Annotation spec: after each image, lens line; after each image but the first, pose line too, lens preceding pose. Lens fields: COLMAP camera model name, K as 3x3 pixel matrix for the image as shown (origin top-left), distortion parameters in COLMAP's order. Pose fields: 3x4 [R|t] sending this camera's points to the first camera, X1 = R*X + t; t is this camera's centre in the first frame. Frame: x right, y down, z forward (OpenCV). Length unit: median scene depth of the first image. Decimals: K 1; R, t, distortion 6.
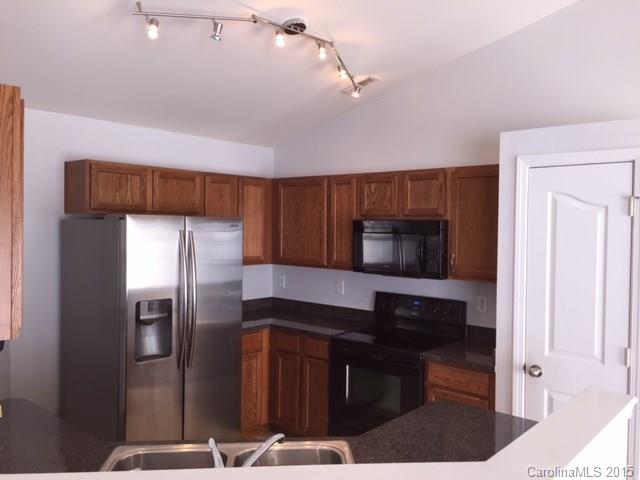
lens RADIAL K [[551.3, 0, 322.1], [0, 551.3, 237.4], [0, 0, 1]] dist [0.047341, 0.000706]
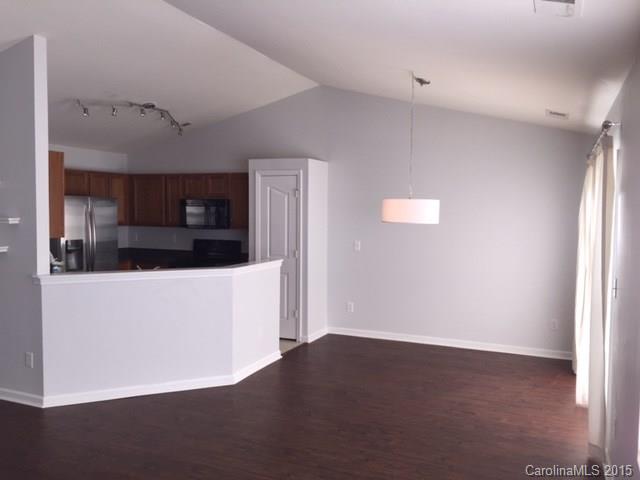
lens RADIAL K [[551.3, 0, 324.4], [0, 551.3, 233.7], [0, 0, 1]] dist [0.047341, 0.000706]
pose [[0.950391, -0.019471, 0.310449, -0.061310], [0.010357, 0.999466, 0.030980, 0.031439], [-0.310887, -0.026228, 0.950085, -0.904475]]
